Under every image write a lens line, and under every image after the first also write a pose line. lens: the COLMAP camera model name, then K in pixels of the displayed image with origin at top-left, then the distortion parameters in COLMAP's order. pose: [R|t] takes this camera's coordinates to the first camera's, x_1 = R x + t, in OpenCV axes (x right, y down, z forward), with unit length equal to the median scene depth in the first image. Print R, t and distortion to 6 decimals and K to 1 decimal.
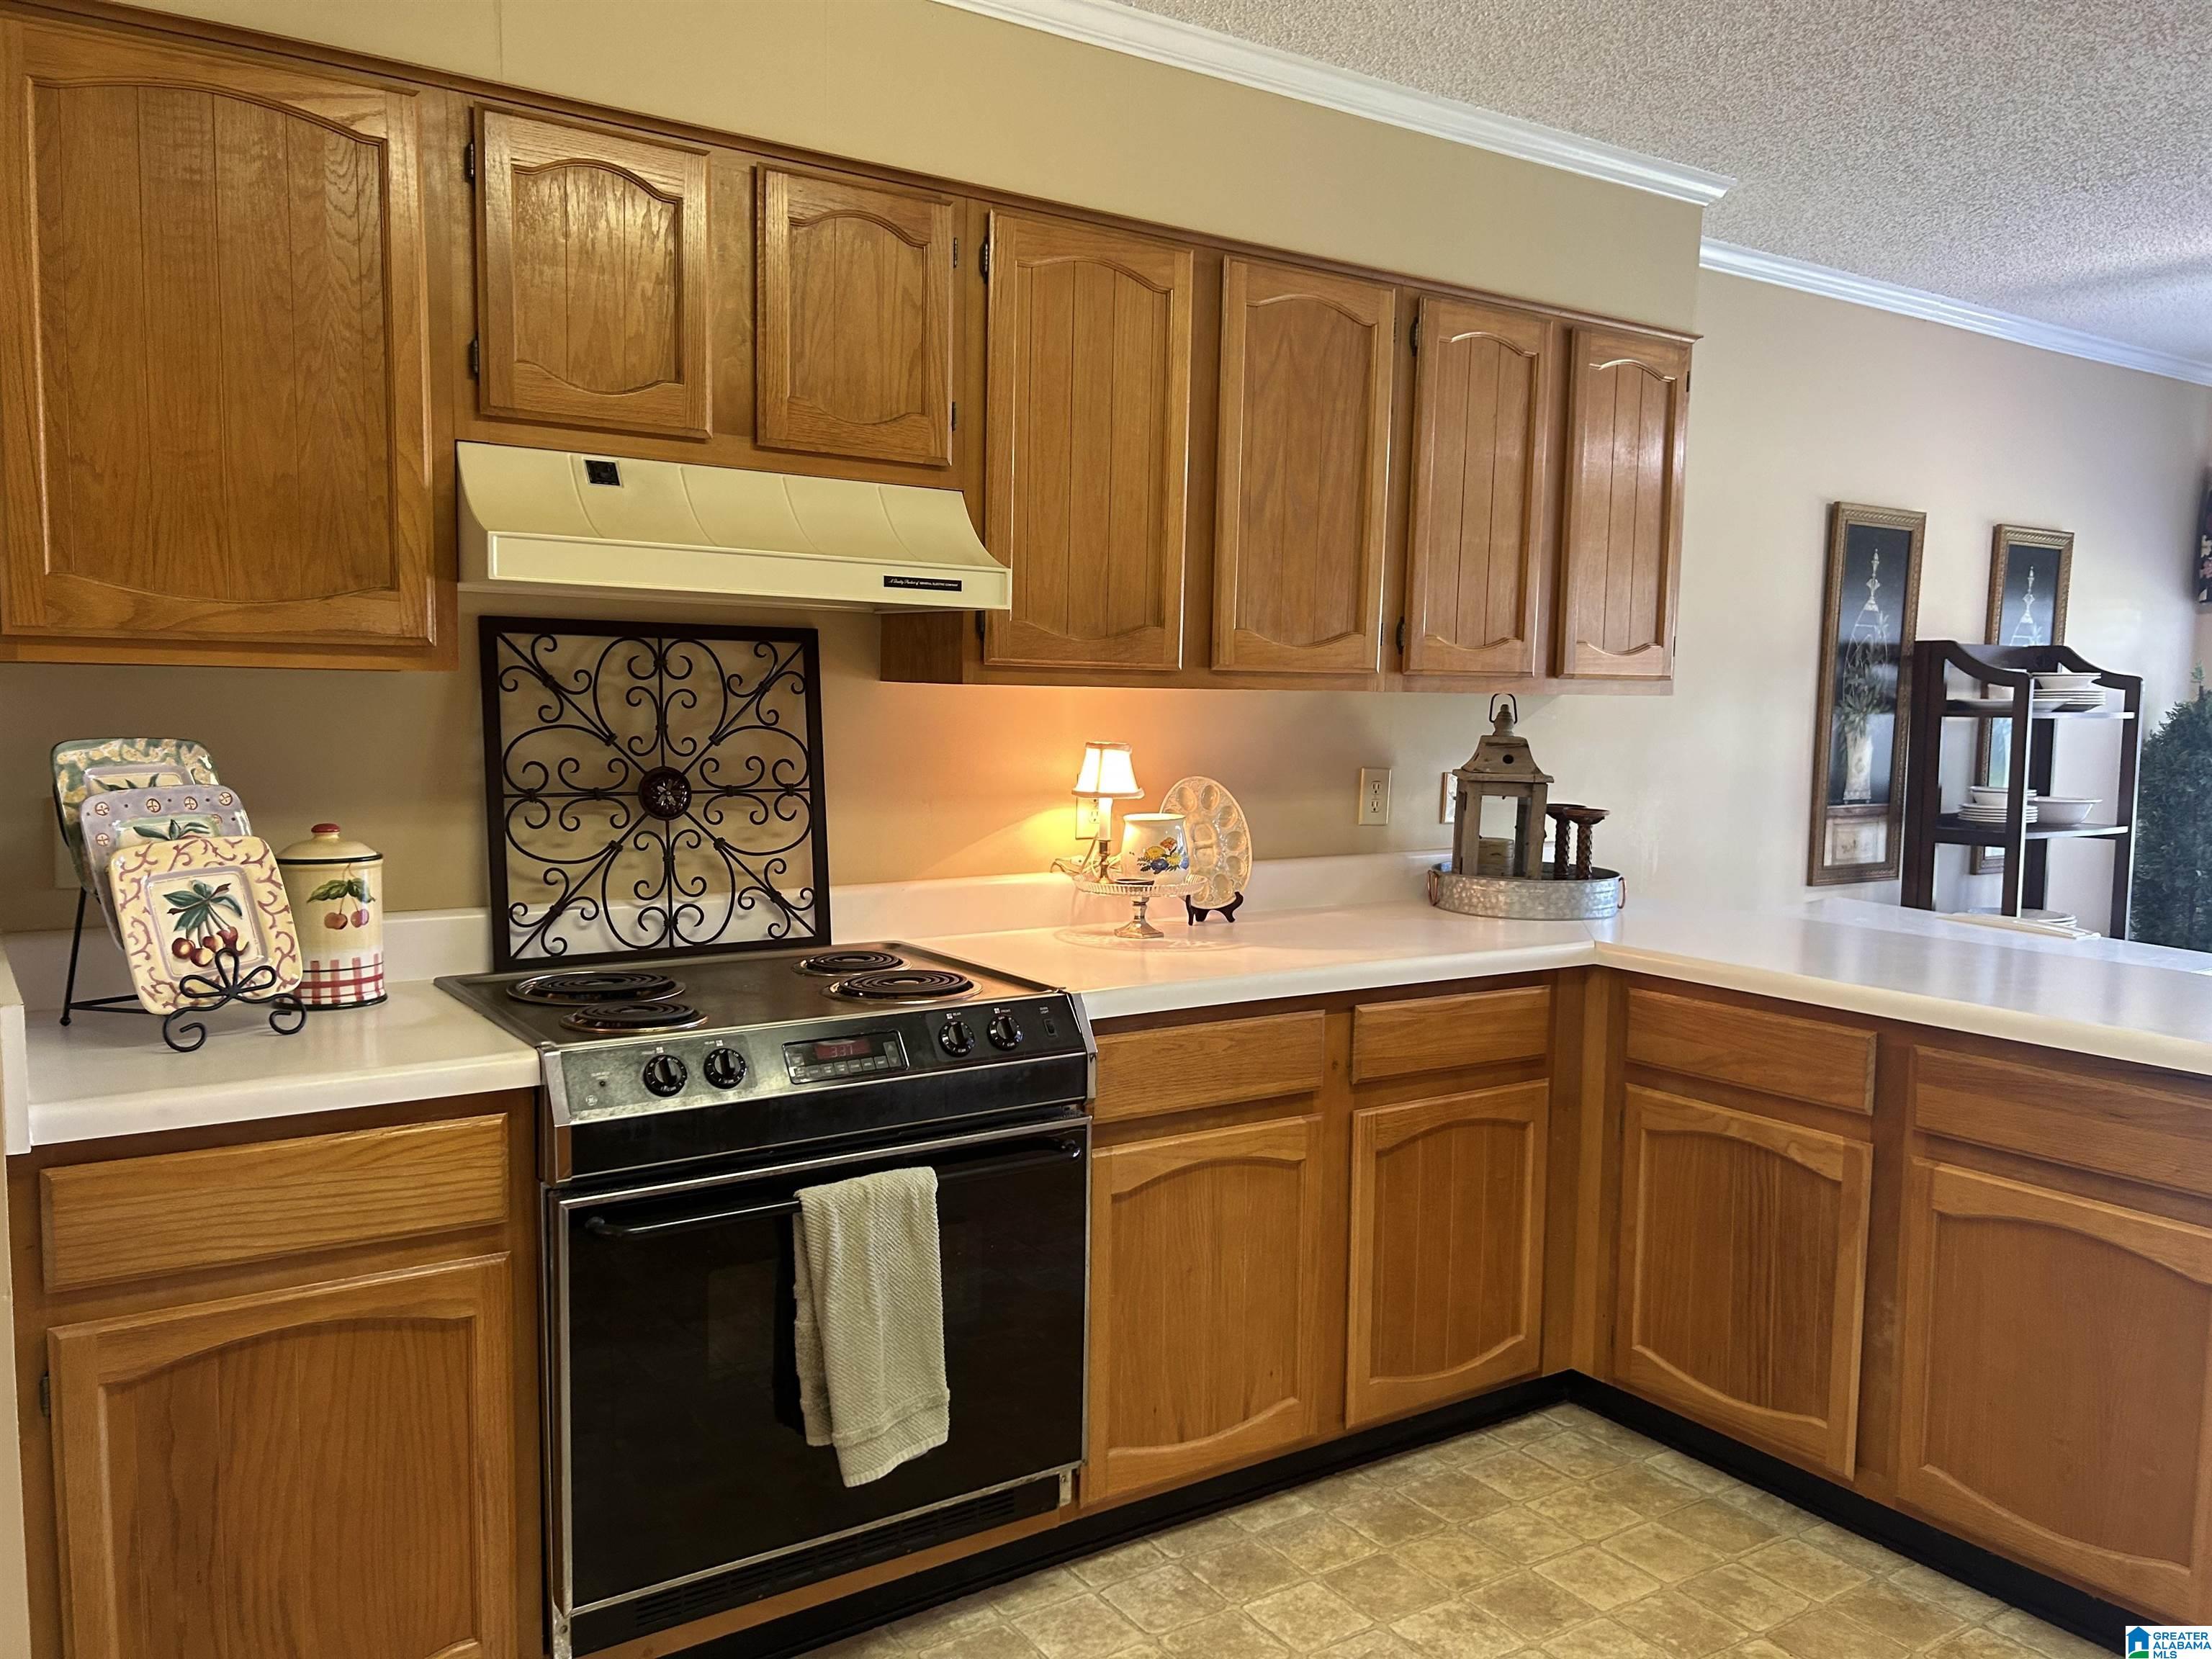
lens RADIAL K [[1658.9, 0, 1086.8], [0, 1658.9, 847.0], [0, 0, 1]] dist [0.059451, -0.062273]
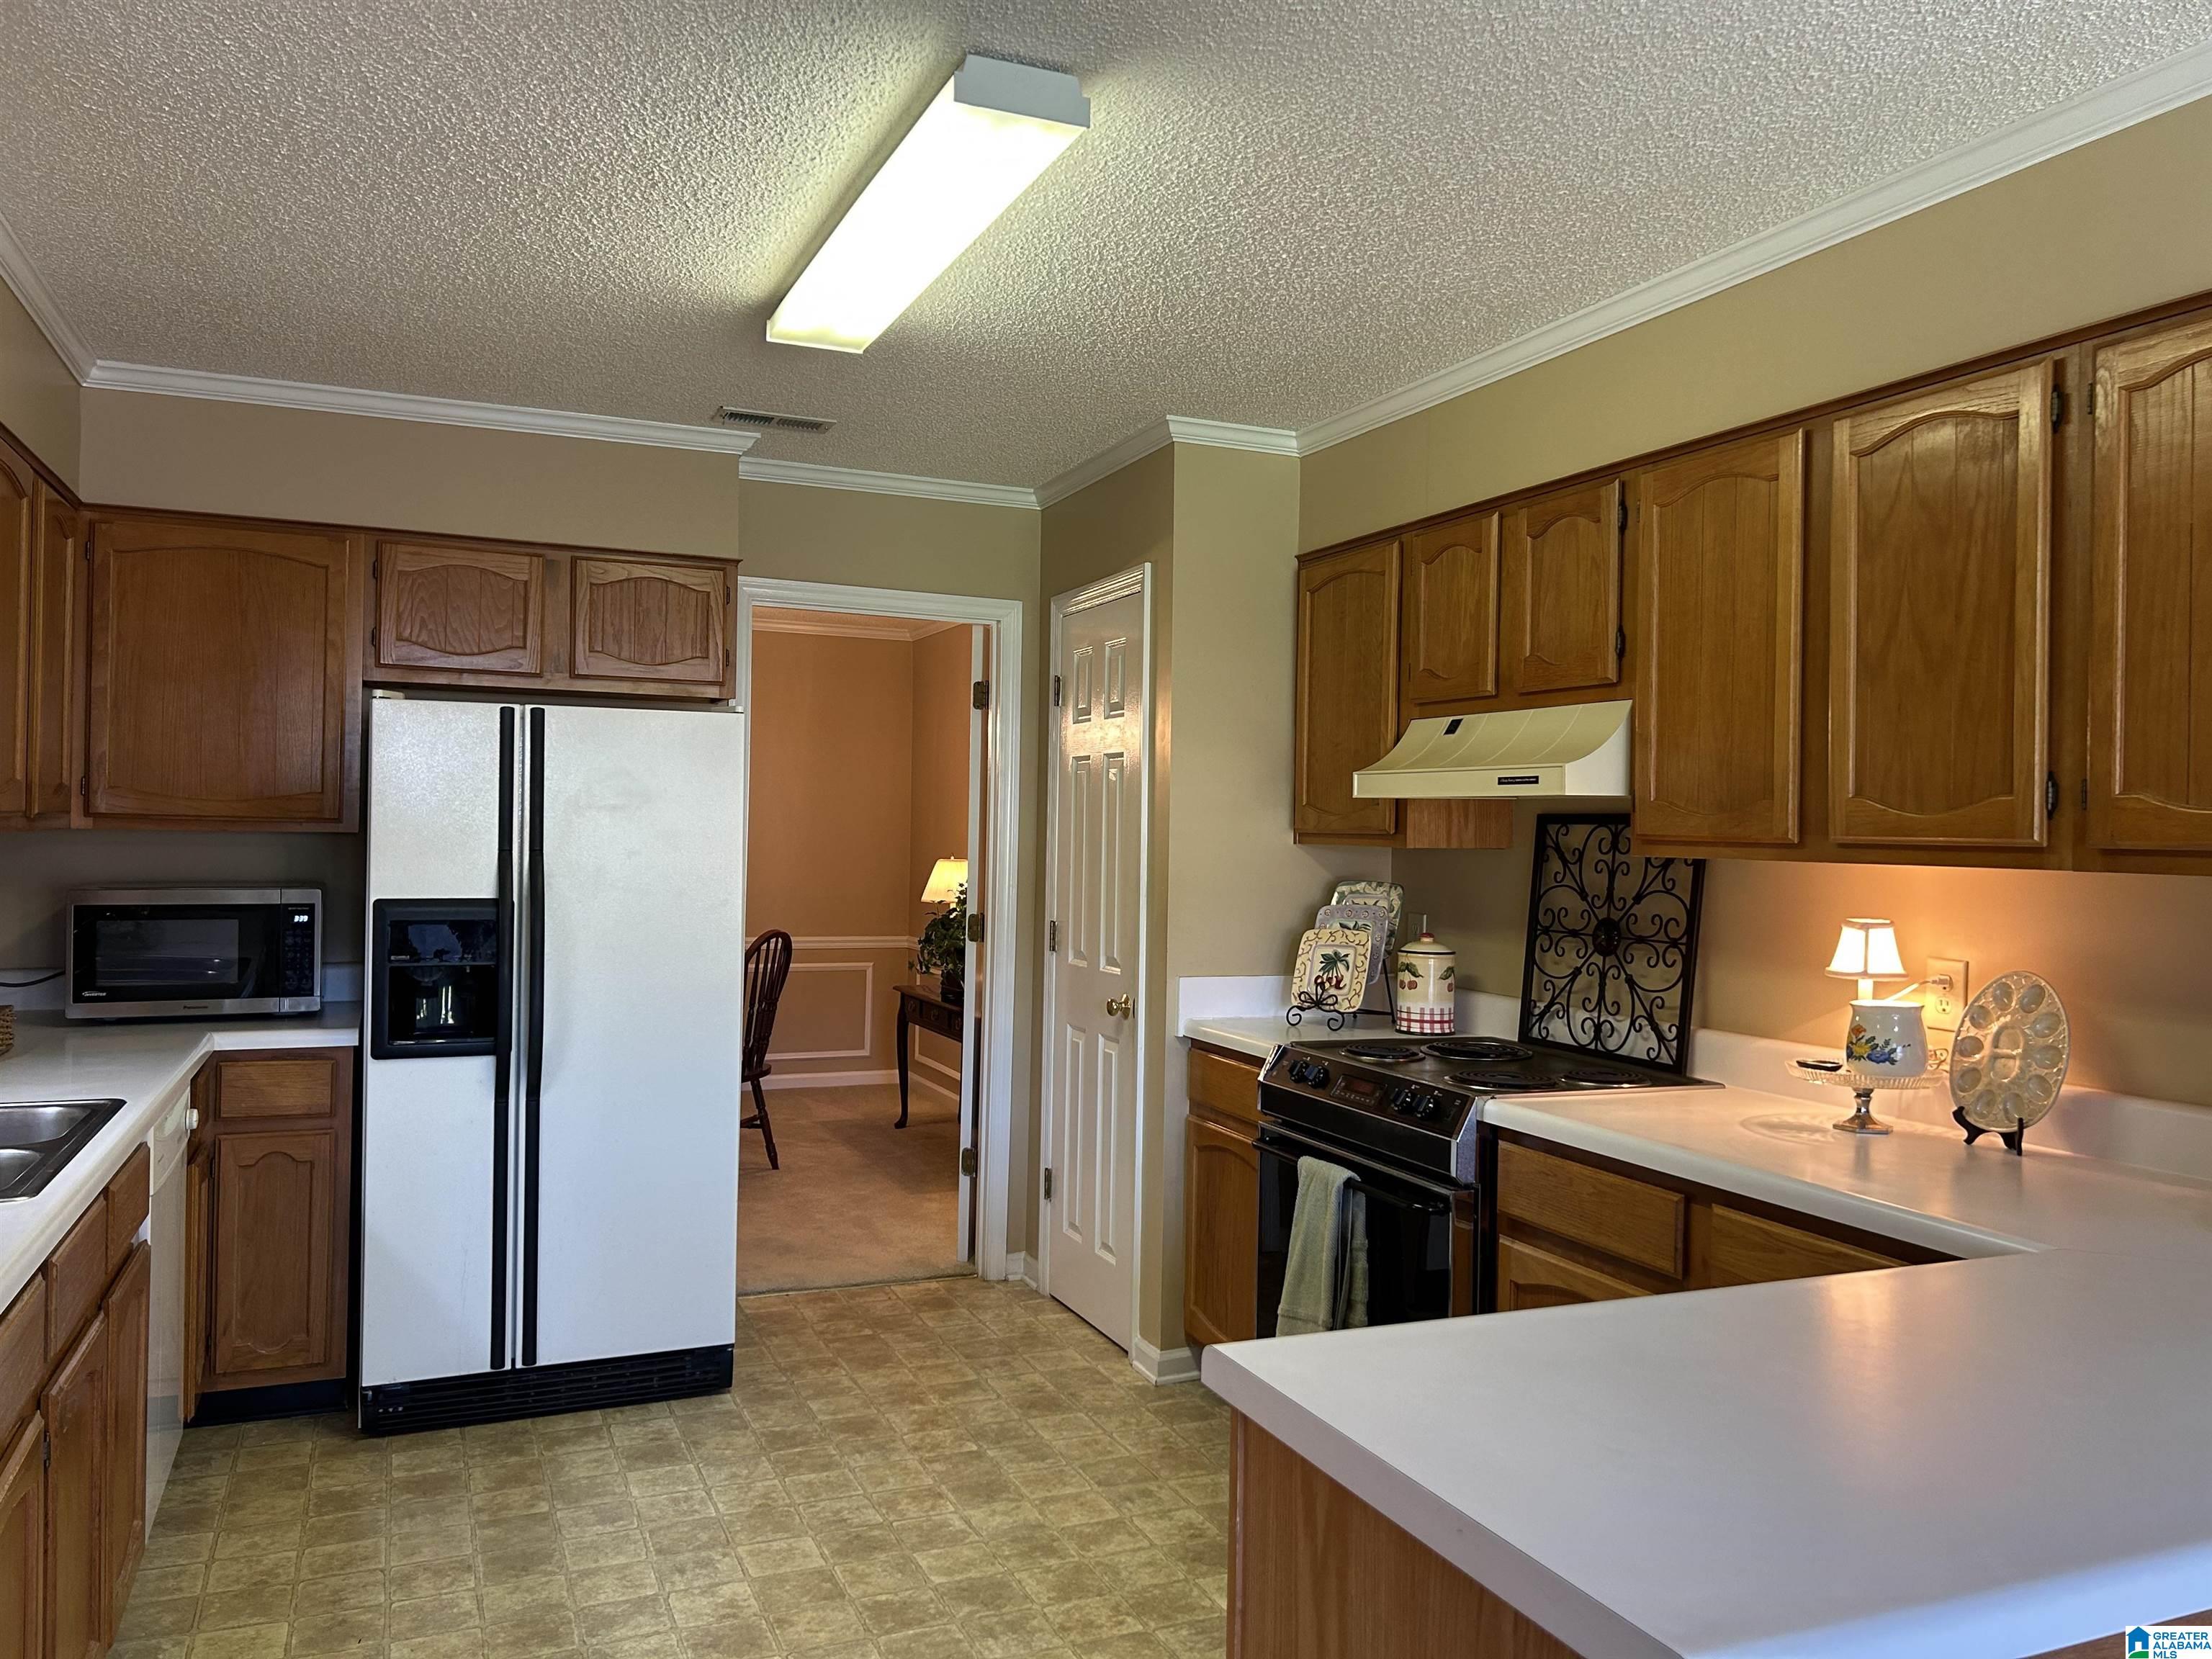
lens RADIAL K [[1658.9, 0, 1126.6], [0, 1658.9, 817.9], [0, 0, 1]] dist [0.059451, -0.062273]
pose [[-0.181073, -0.027143, -0.983095, 1.202018], [-0.113259, 0.993544, -0.006571, -0.077823], [0.976926, 0.110154, -0.182978, 0.878242]]
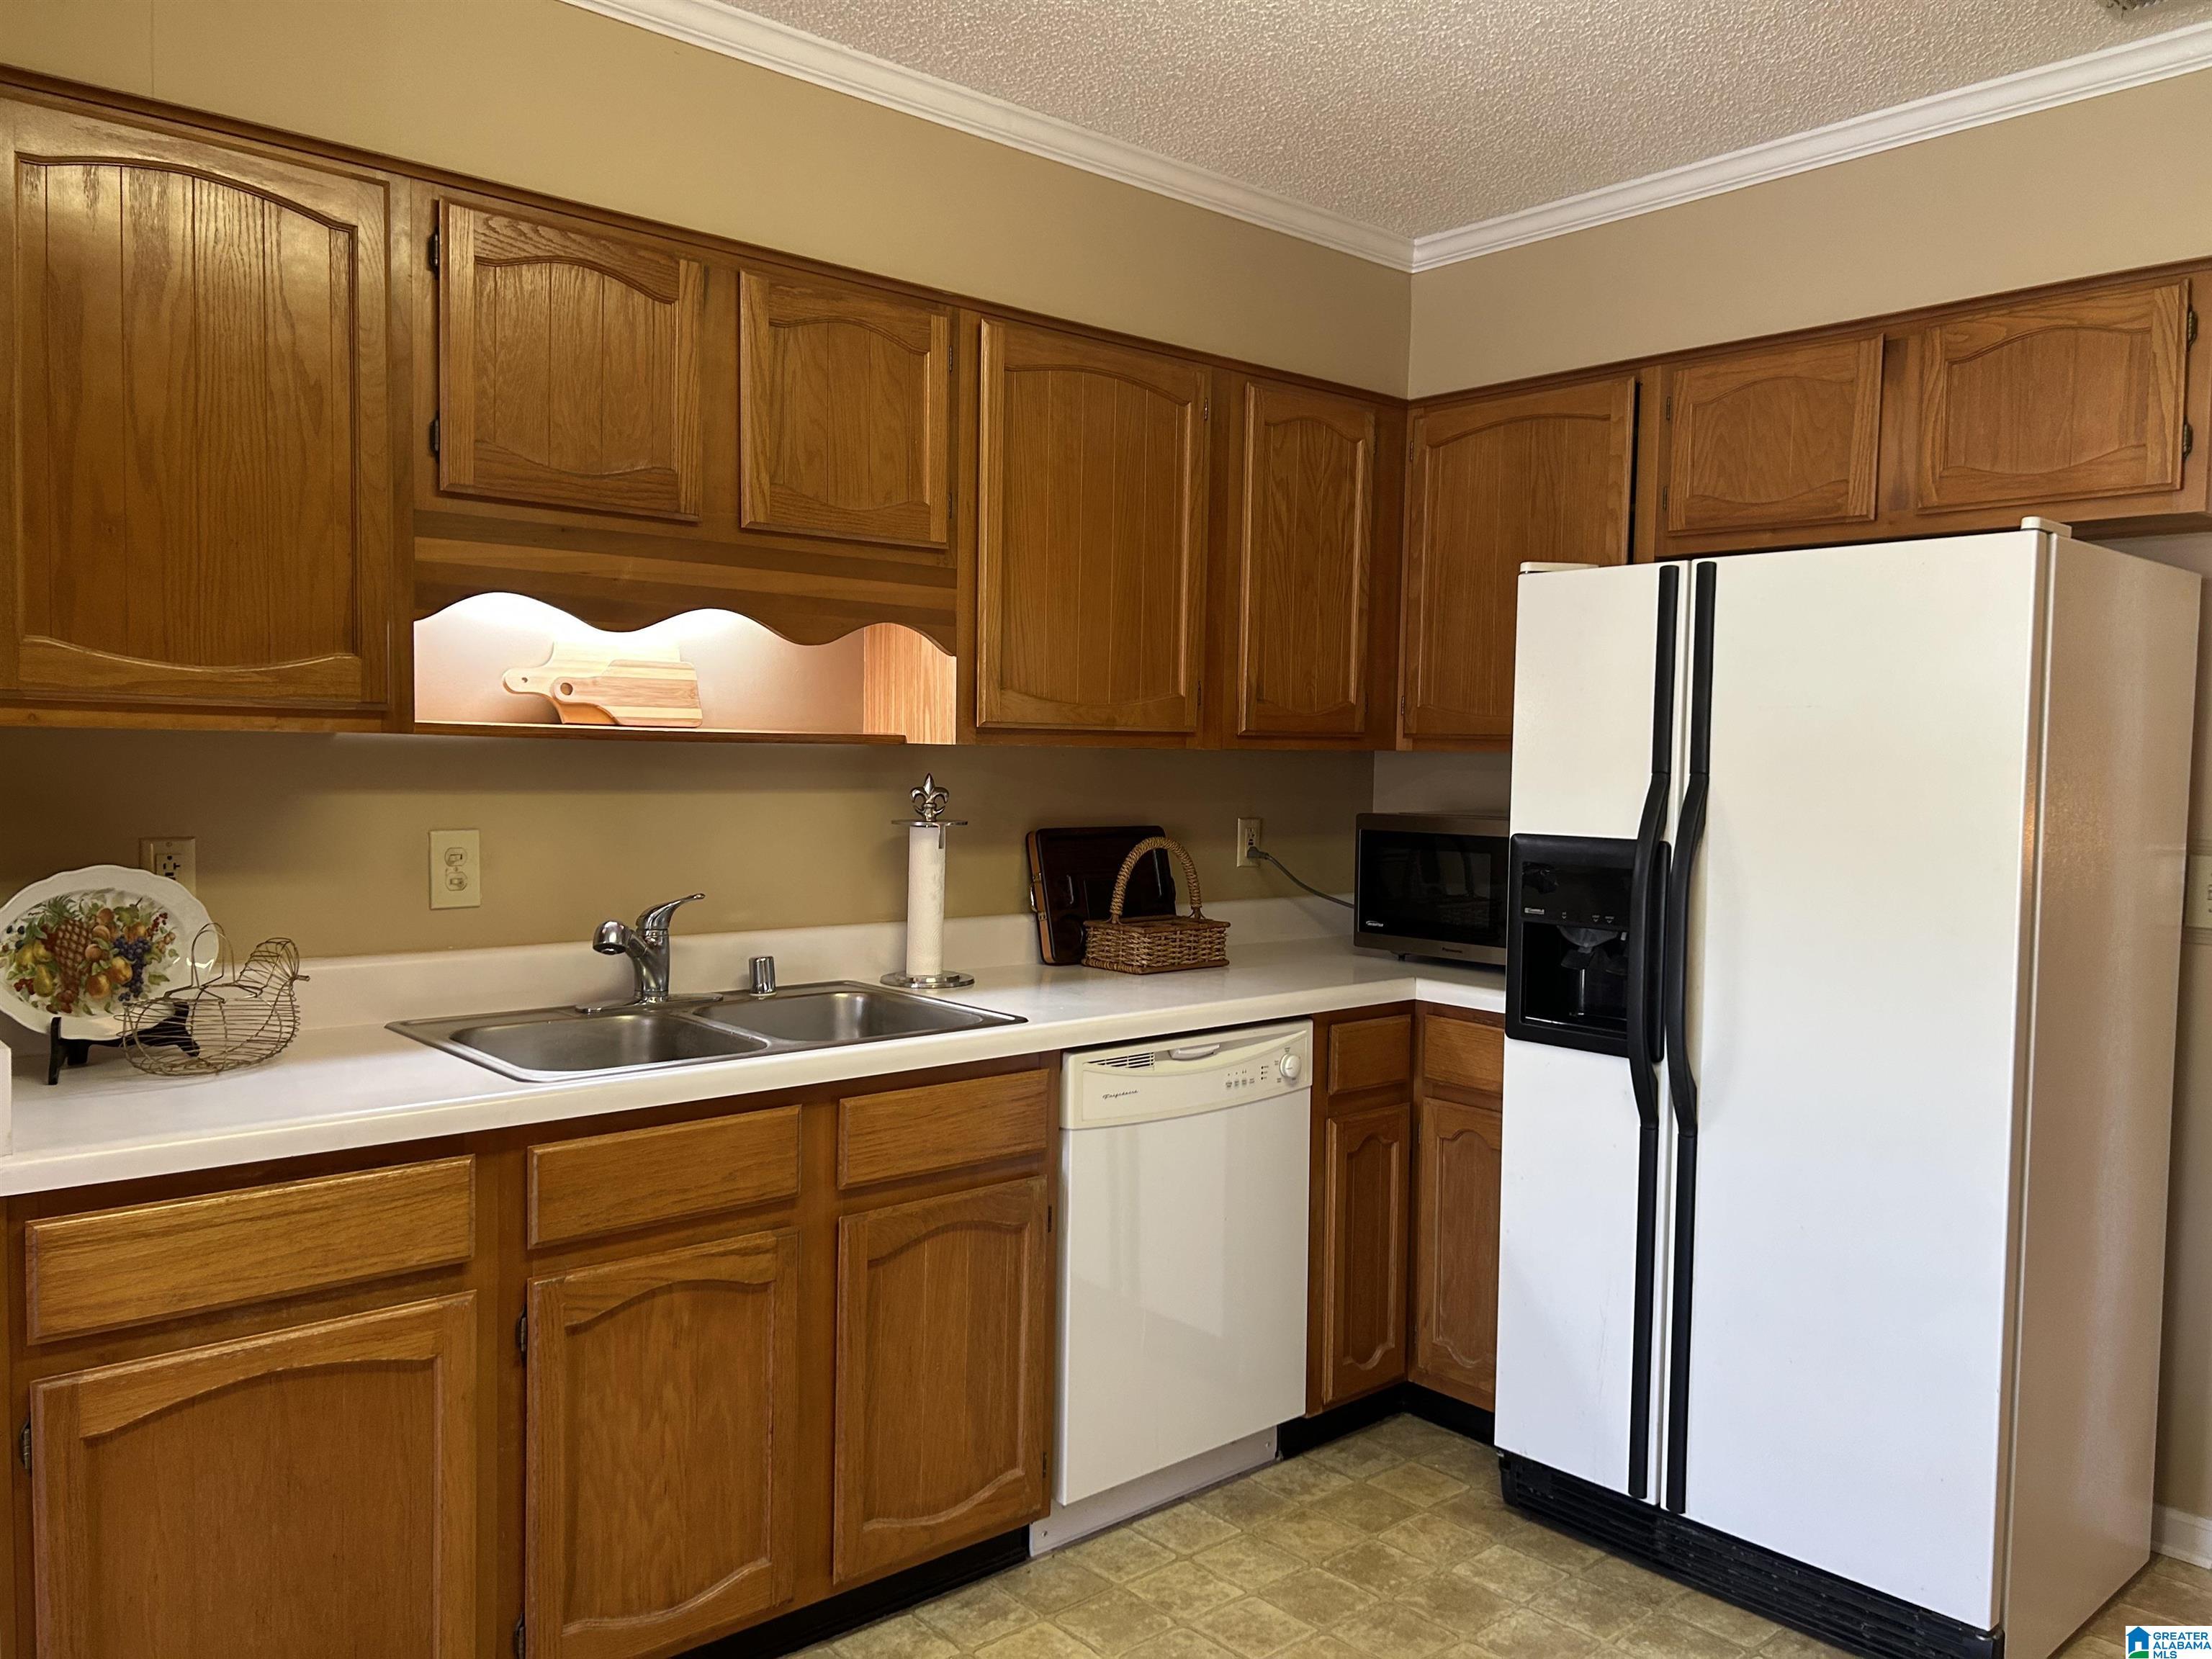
lens RADIAL K [[1658.9, 0, 1114.9], [0, 1658.9, 840.9], [0, 0, 1]] dist [0.059451, -0.062273]
pose [[-0.990742, -0.026795, -0.133089, 0.323949], [-0.045973, 0.988626, 0.143194, -0.087077], [0.127738, 0.147987, -0.980705, 1.051301]]
